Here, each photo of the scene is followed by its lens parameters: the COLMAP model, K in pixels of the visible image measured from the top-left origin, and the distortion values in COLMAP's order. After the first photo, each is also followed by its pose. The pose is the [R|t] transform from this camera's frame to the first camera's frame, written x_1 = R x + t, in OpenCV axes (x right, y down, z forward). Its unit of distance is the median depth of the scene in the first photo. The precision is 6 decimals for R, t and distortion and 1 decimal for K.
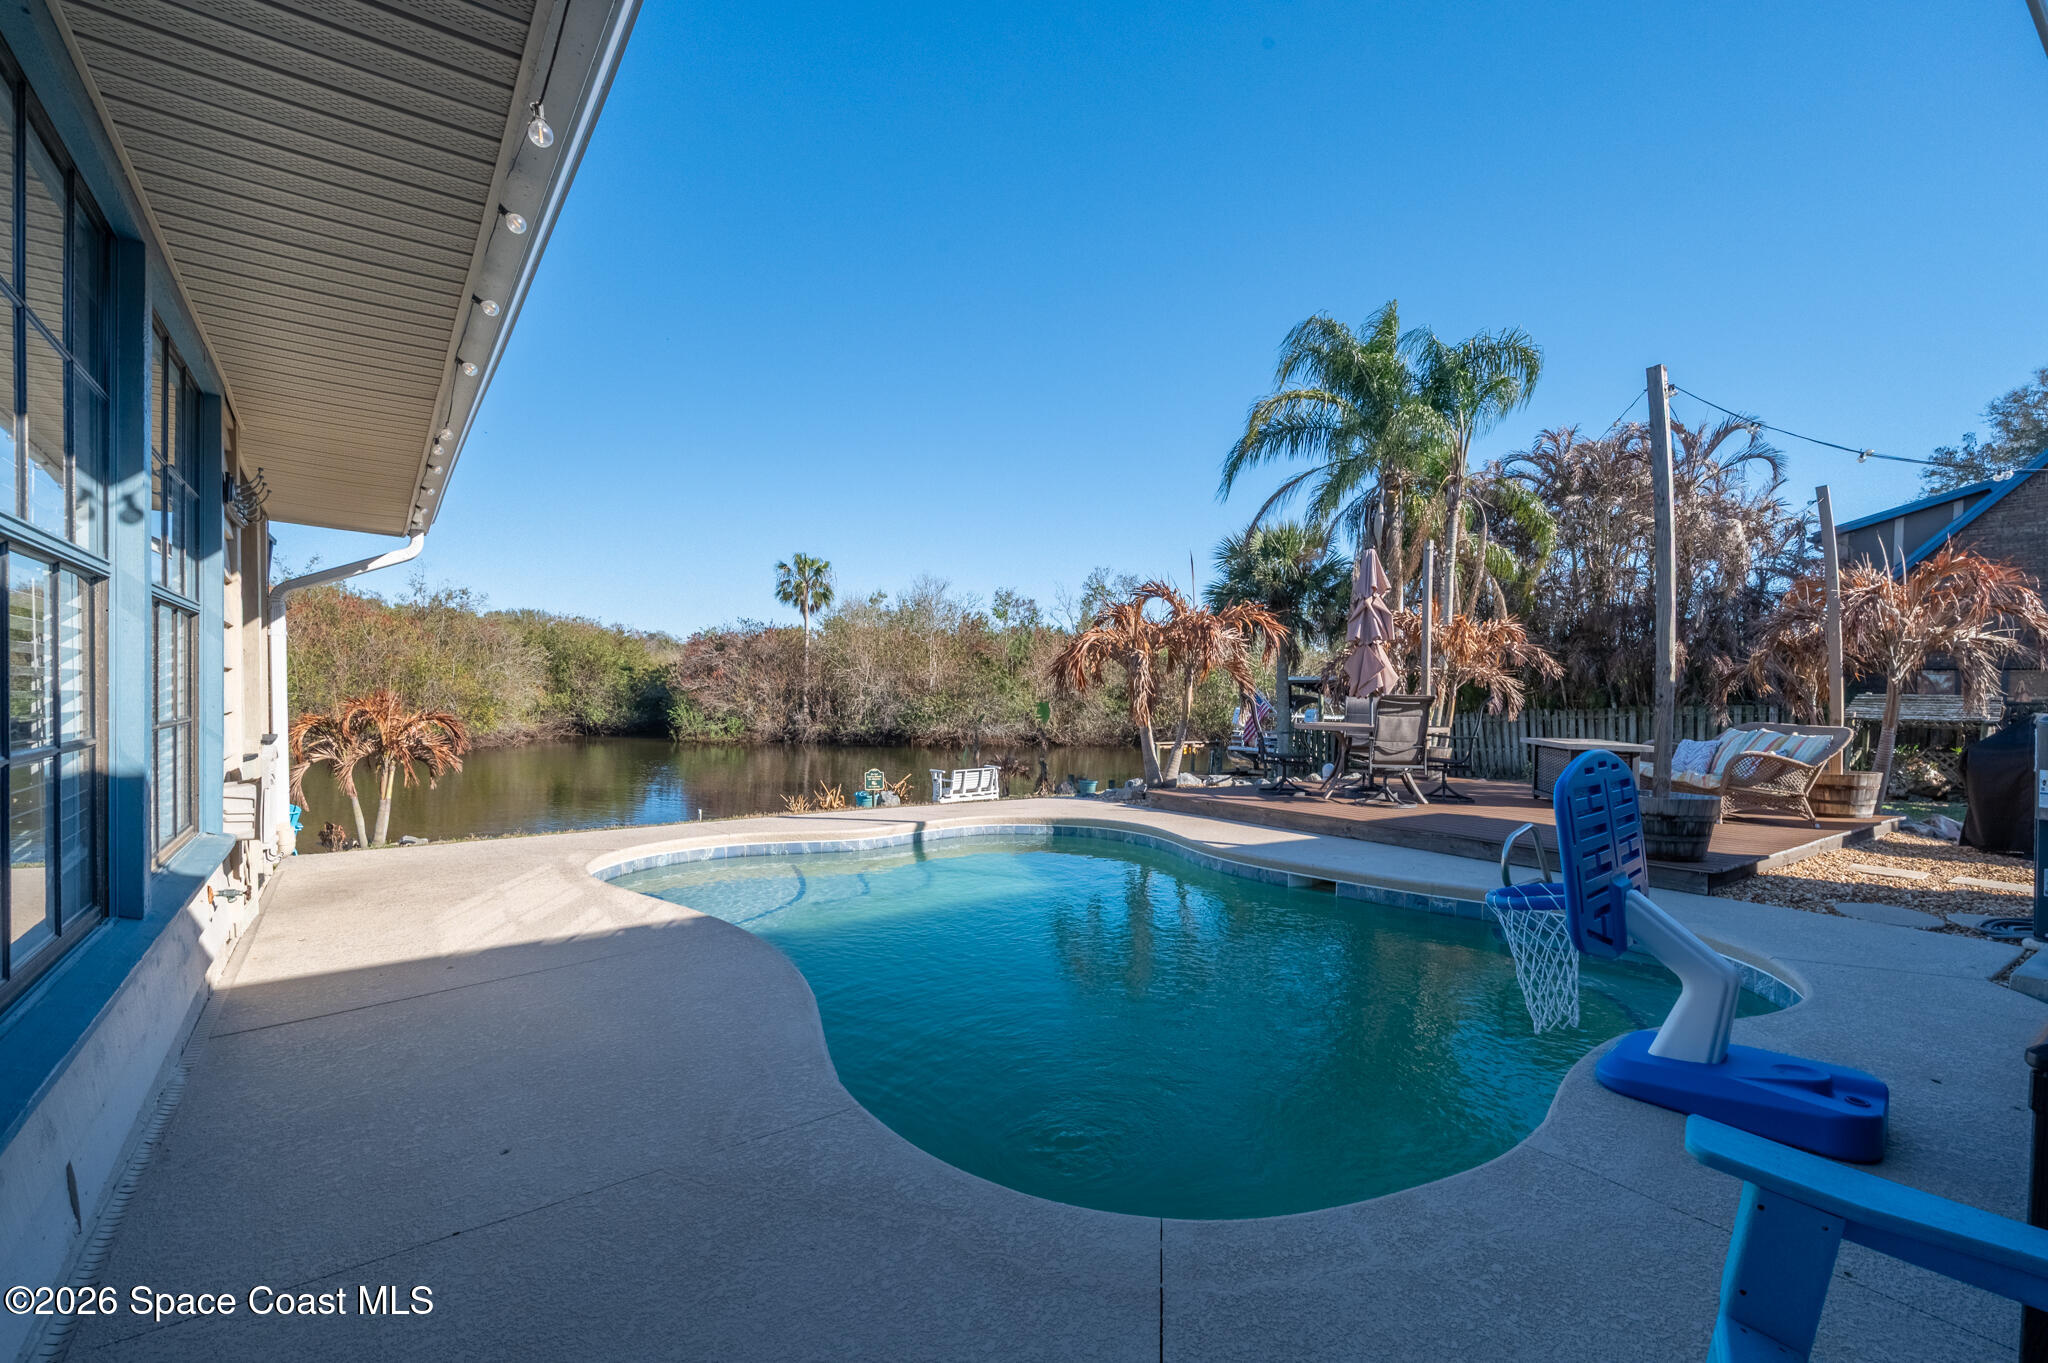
lens RADIAL K [[907.4, 0, 1025.7], [0, 907.4, 683.9], [0, 0, 1]] dist [-0.002945, -0.000090]
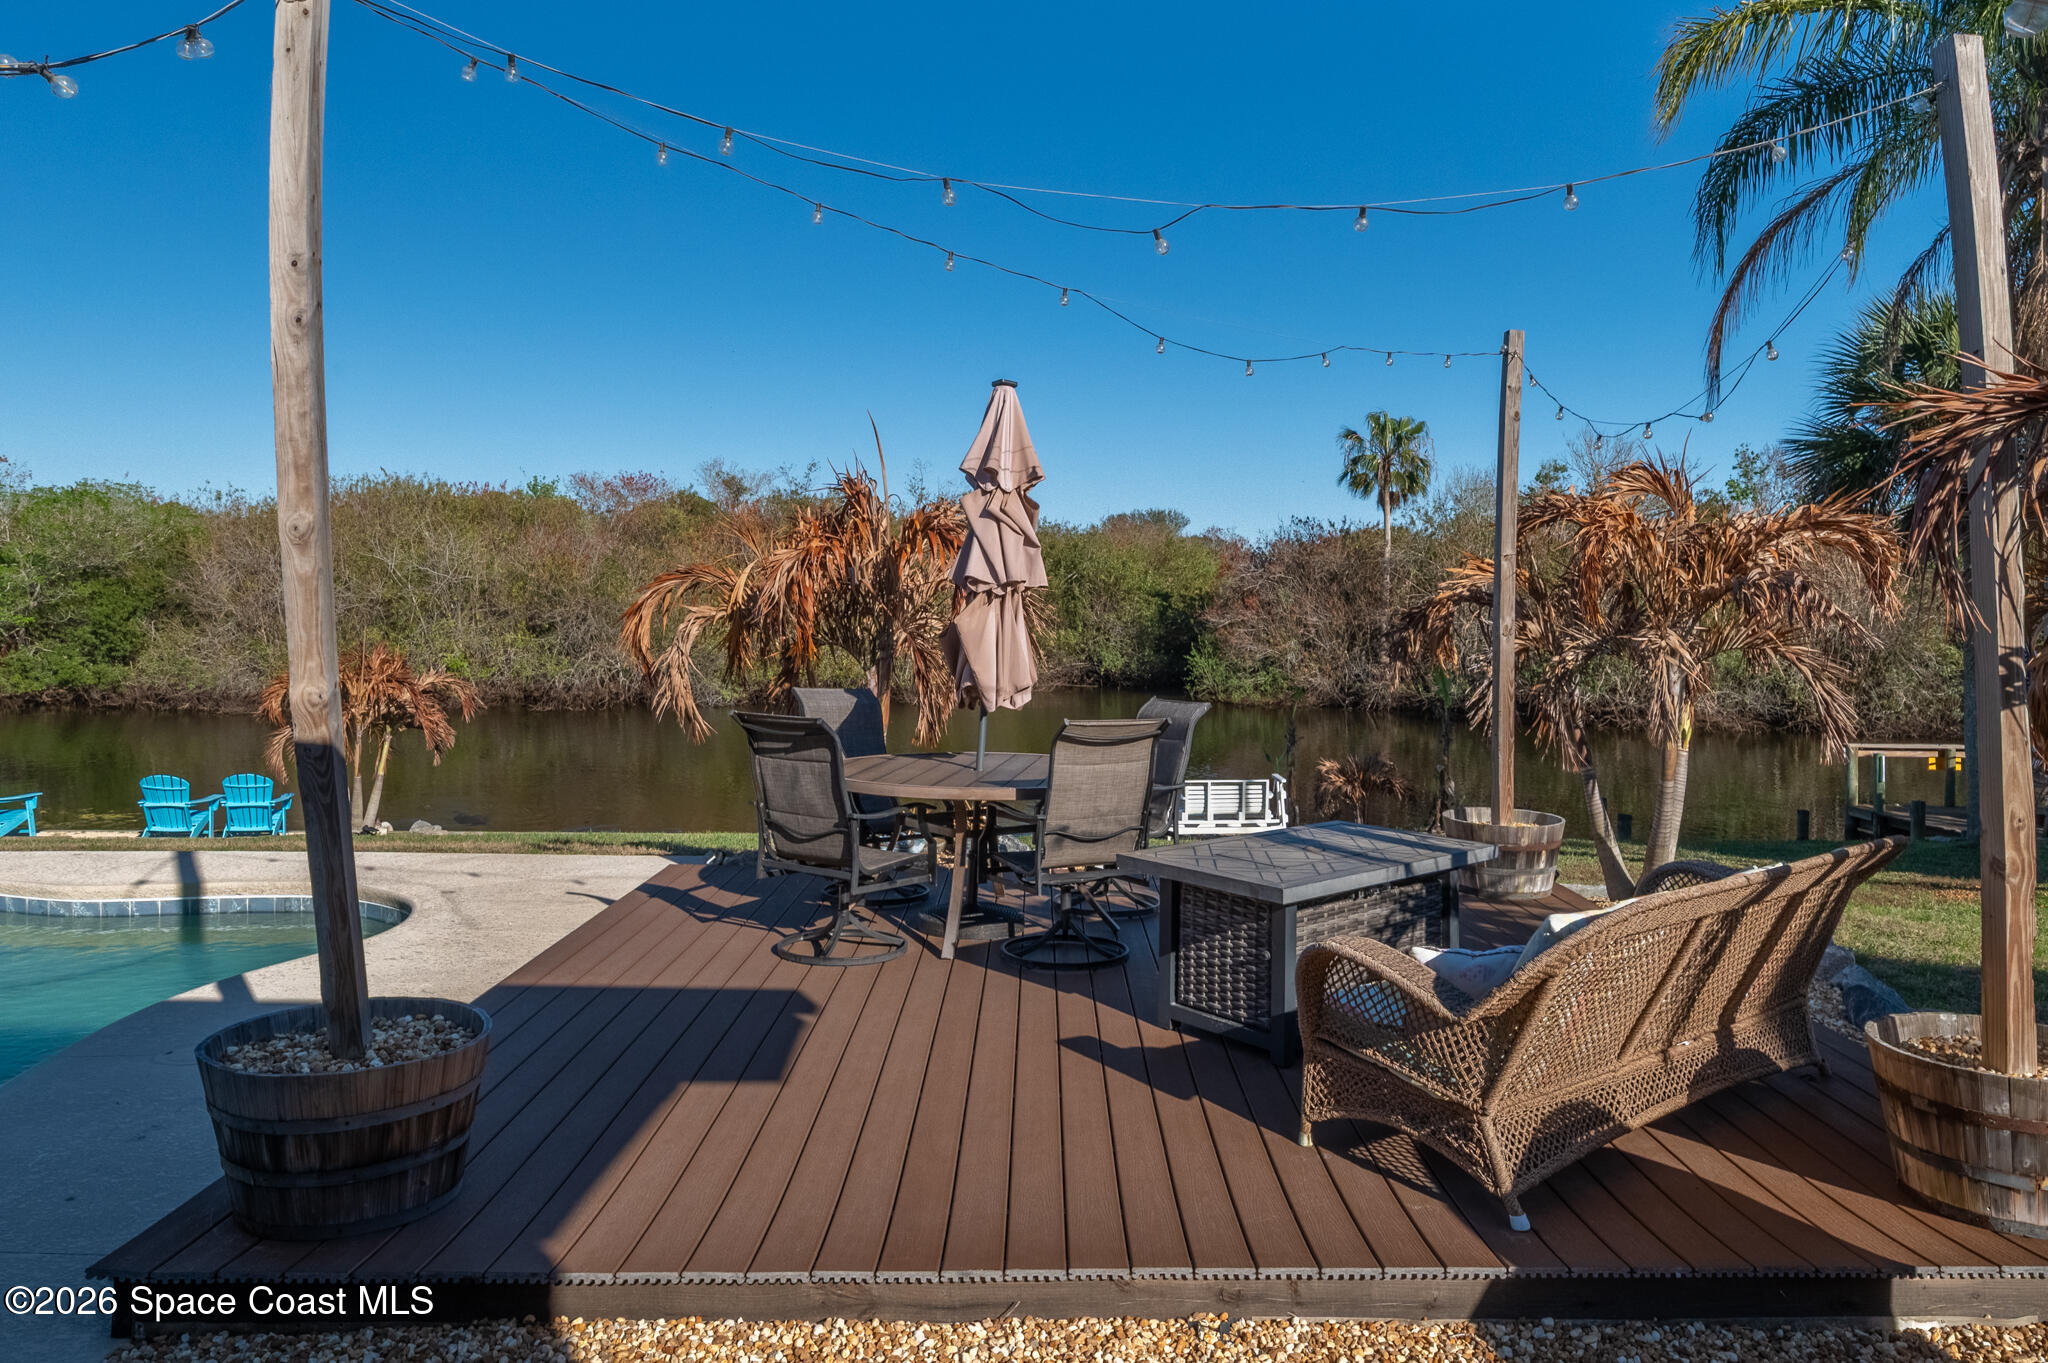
lens RADIAL K [[1391.5, 0, 1035.2], [0, 1391.5, 667.6], [0, 0, 1]] dist [0.001686, -0.001281]
pose [[0.834041, 0.022405, -0.551247, 0.097763], [-0.000369, 0.999197, 0.040054, -0.004567], [0.551702, -0.033203, 0.833380, 0.052328]]
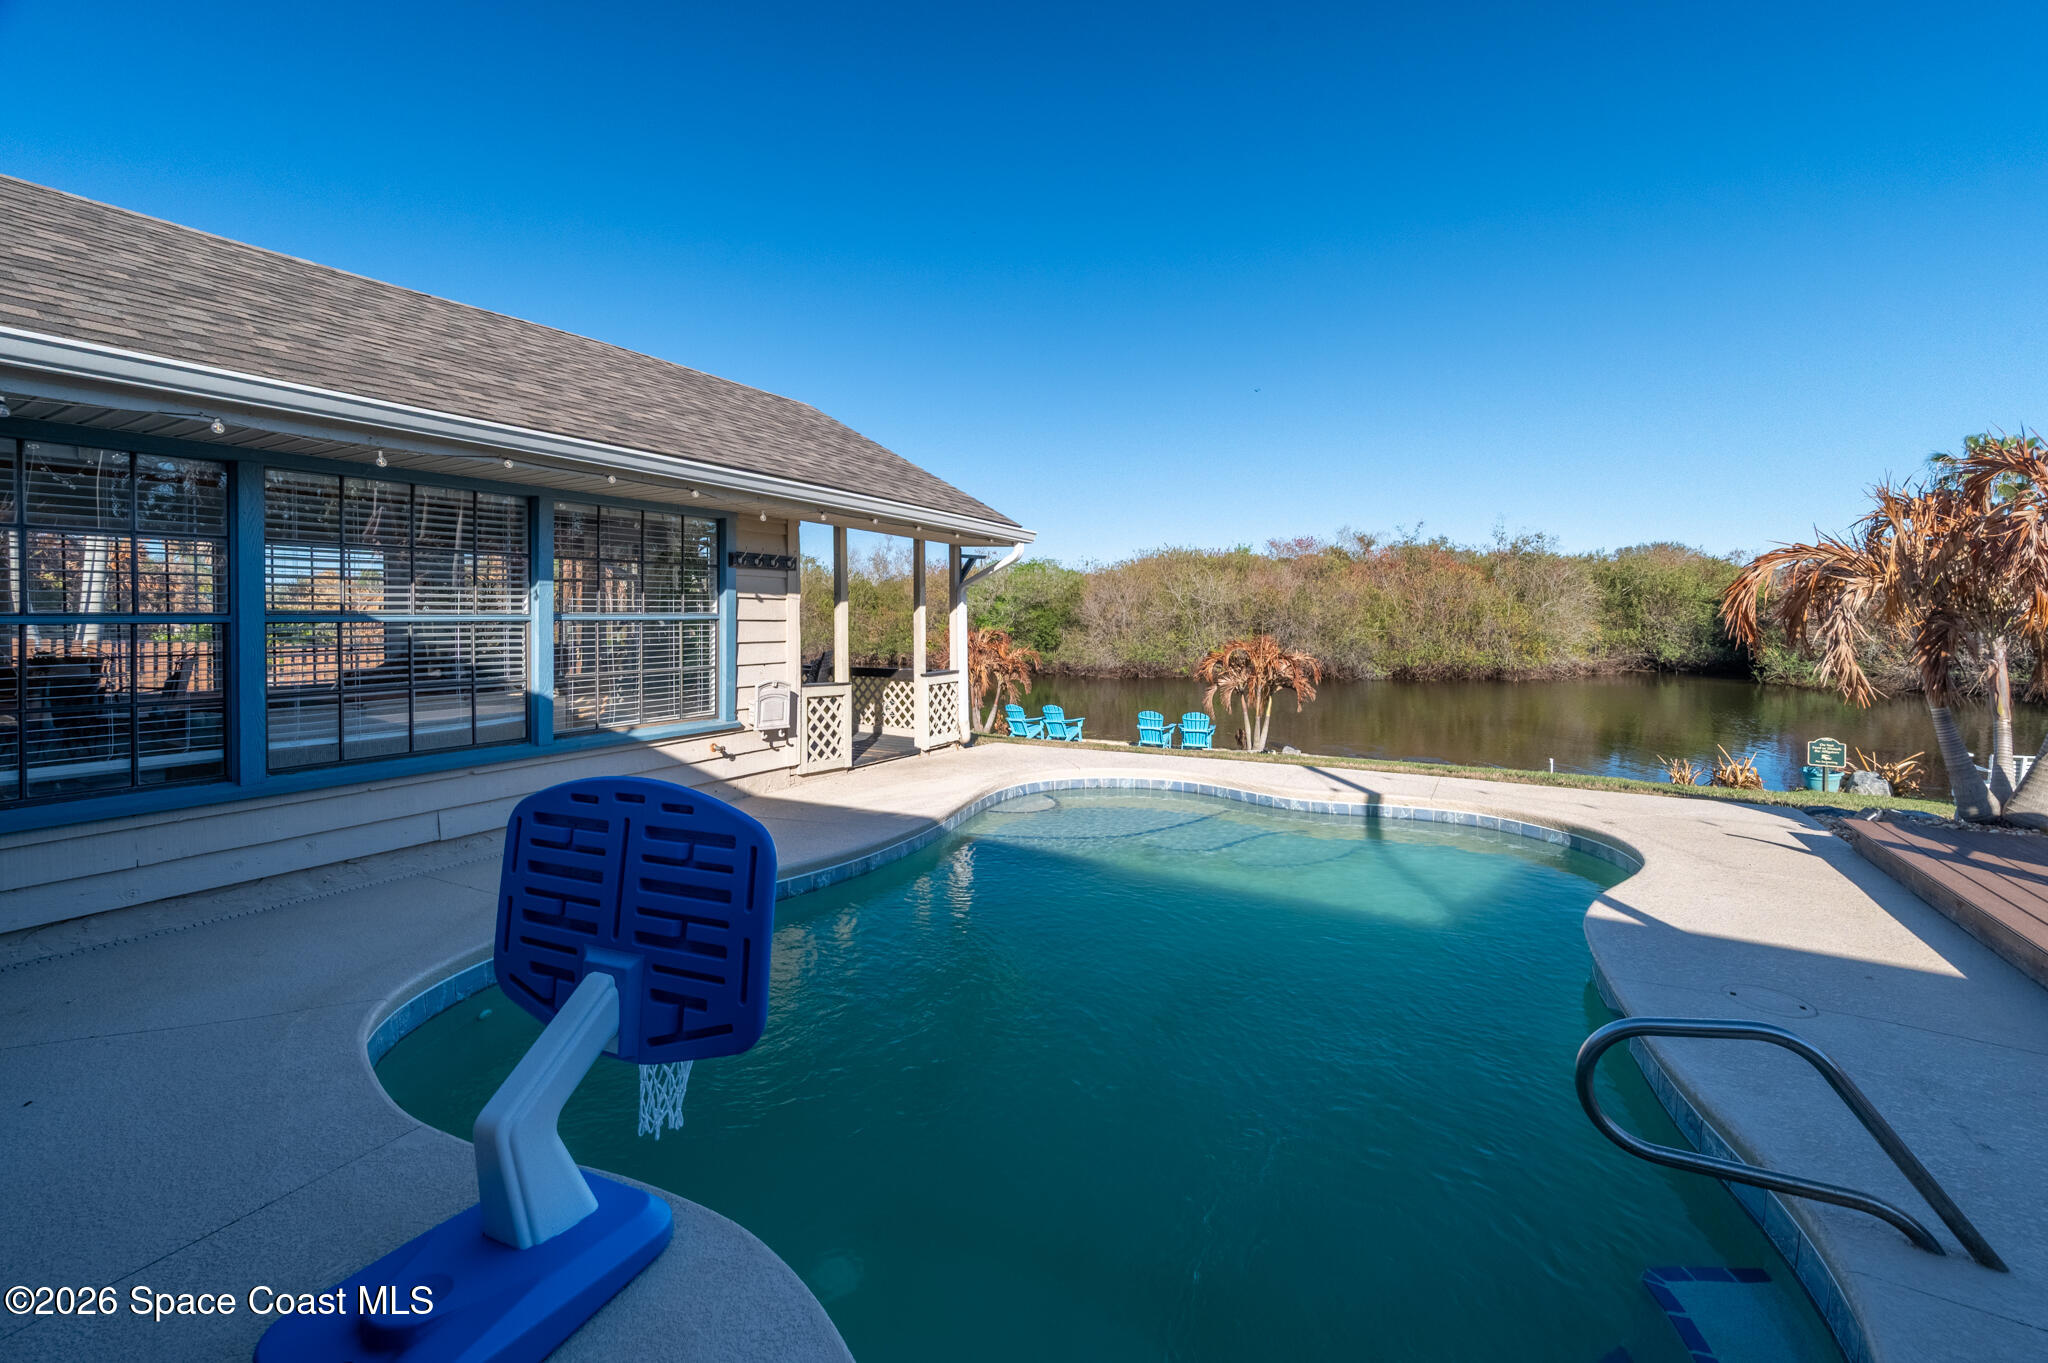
lens RADIAL K [[818.8, 0, 1023.7], [0, 818.8, 634.3], [0, 0, 1]] dist [0.002371, -0.001567]
pose [[0.400014, 0.001339, -0.916508, 0.051061], [0.015760, 0.999841, 0.008340, -0.002024], [0.916374, -0.017781, 0.399929, 0.037068]]
